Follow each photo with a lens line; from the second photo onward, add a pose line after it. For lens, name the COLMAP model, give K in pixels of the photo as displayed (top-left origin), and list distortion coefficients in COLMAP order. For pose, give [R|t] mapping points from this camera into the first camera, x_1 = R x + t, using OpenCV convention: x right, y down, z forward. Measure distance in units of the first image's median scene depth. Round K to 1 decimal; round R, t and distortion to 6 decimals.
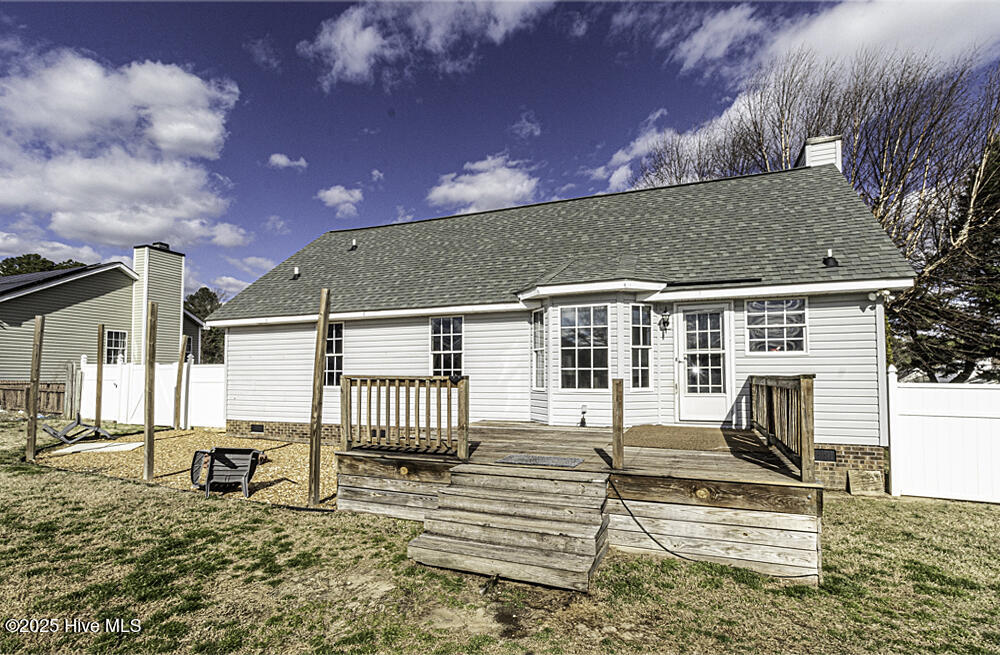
lens RADIAL K [[477.8, 0, 501.2], [0, 477.8, 362.7], [0, 0, 1]] dist [0.005405, -0.000014]
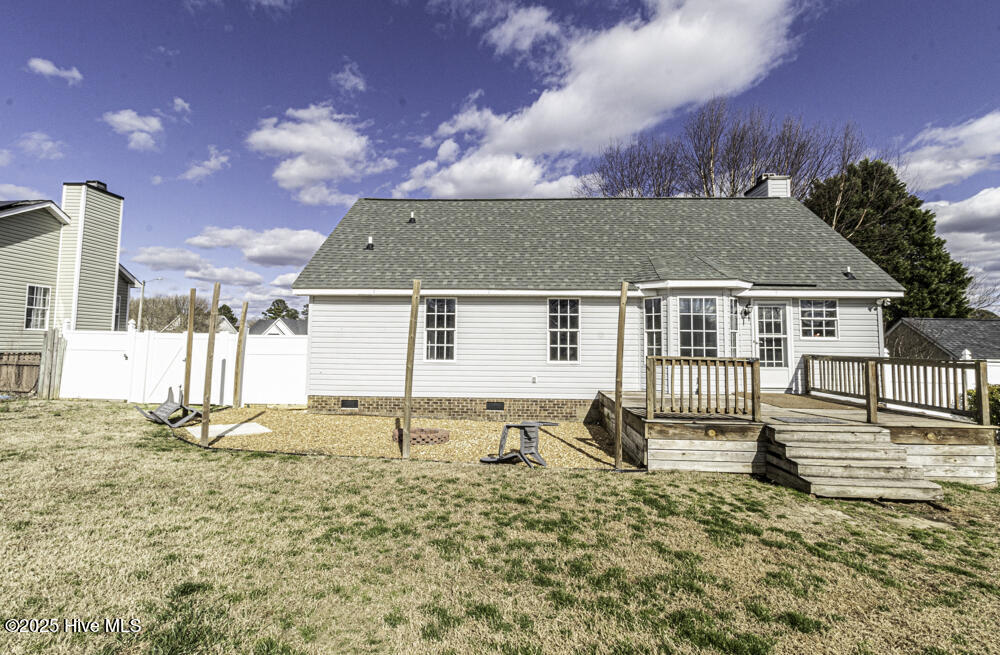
lens RADIAL K [[481.6, 0, 499.3], [0, 481.6, 314.0], [0, 0, 1]] dist [0.010611, -0.000739]
pose [[0.941611, 0.032795, 0.335101, -0.745574], [-0.022243, 0.999130, -0.035278, -0.019399], [-0.335966, 0.025765, 0.941522, -0.012933]]
